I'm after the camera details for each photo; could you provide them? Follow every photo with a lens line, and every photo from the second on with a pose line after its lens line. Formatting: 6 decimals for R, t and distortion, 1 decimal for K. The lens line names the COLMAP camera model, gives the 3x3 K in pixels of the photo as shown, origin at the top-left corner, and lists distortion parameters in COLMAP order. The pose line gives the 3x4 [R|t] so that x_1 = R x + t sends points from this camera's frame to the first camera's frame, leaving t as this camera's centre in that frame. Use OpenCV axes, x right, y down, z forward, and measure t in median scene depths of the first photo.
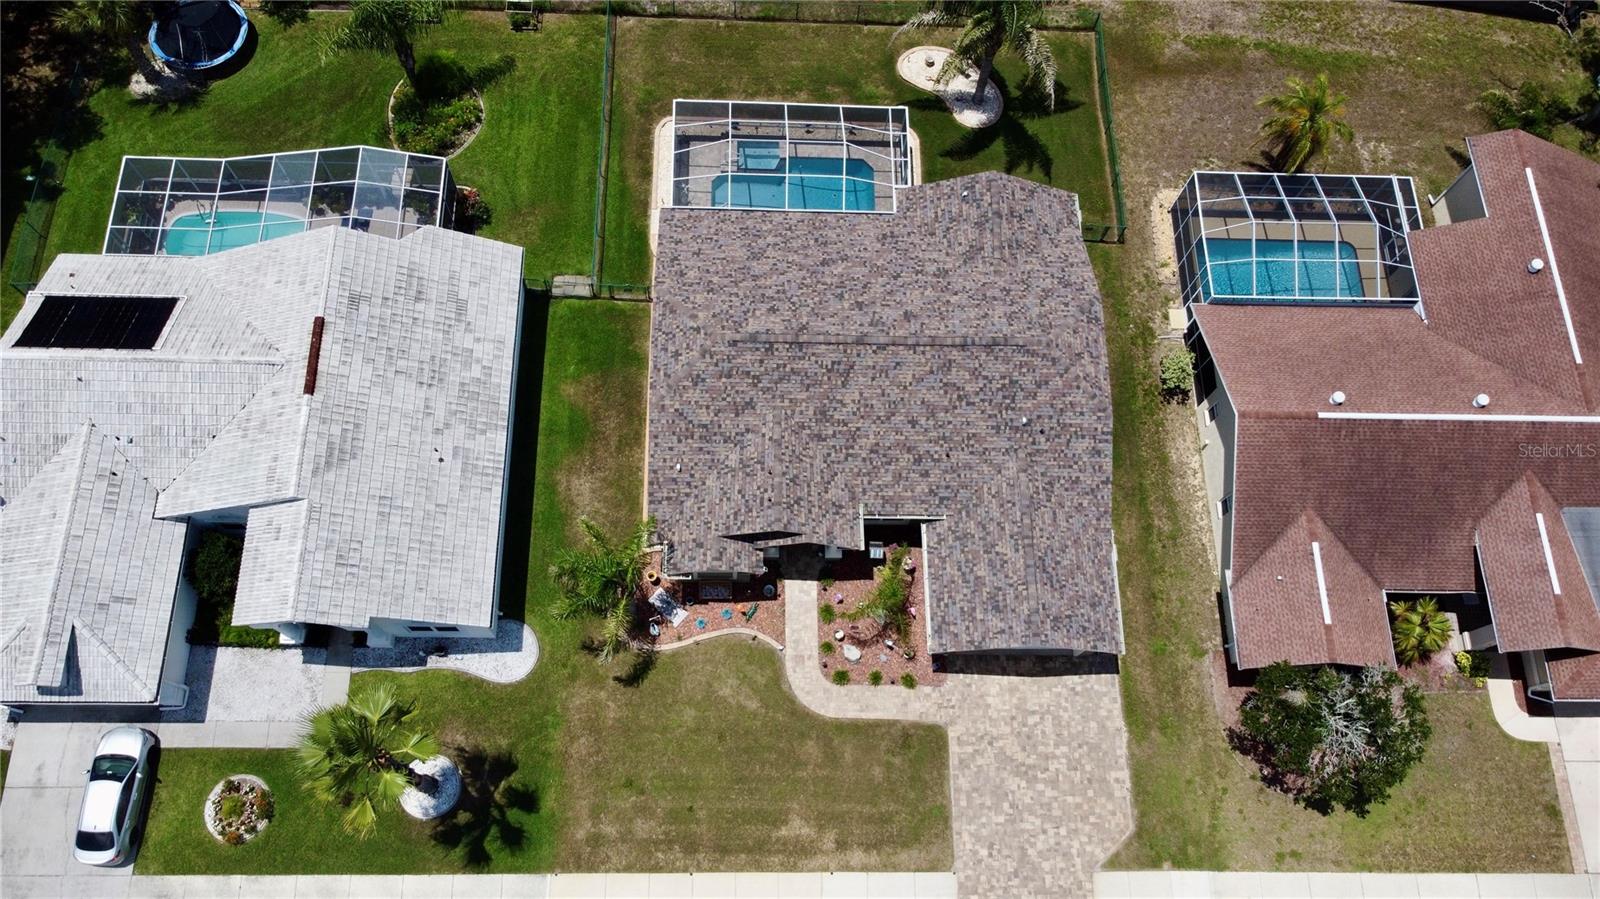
lens RADIAL K [[1215.1, 0, 786.1], [0, 1215.1, 433.1], [0, 0, 1]] dist [0.003079, -0.009405]
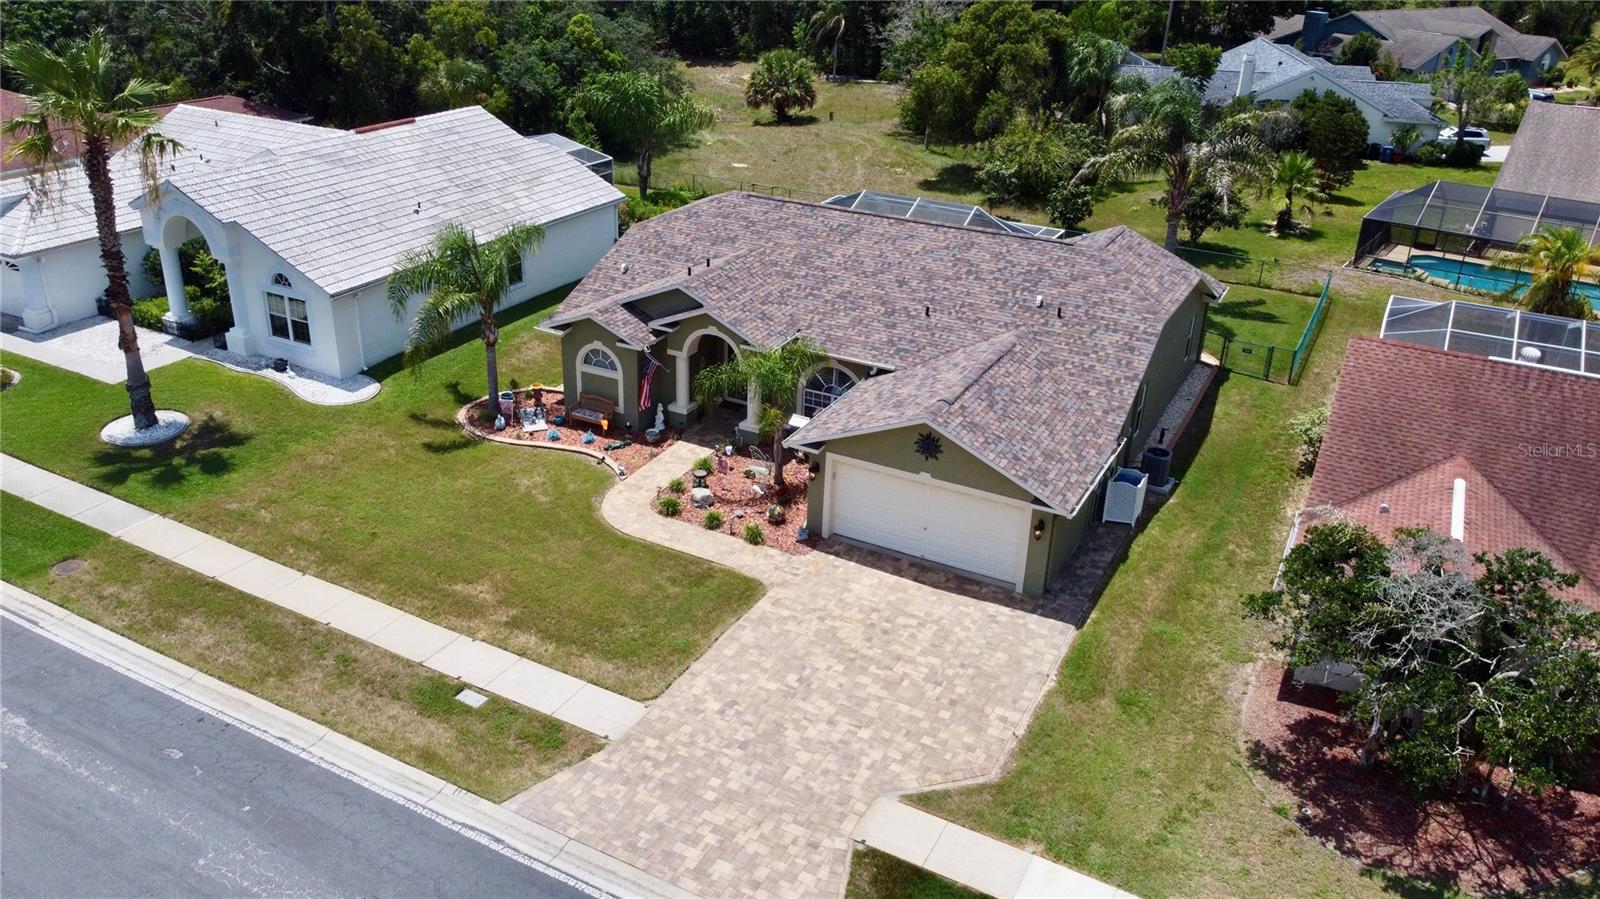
lens RADIAL K [[1215.1, 0, 786.1], [0, 1215.1, 433.1], [0, 0, 1]] dist [0.003079, -0.009405]
pose [[0.881654, 0.171993, -0.439437, 0.401547], [-0.434119, 0.660693, -0.612394, 0.571228], [0.185005, 0.730687, 0.657168, 0.539636]]
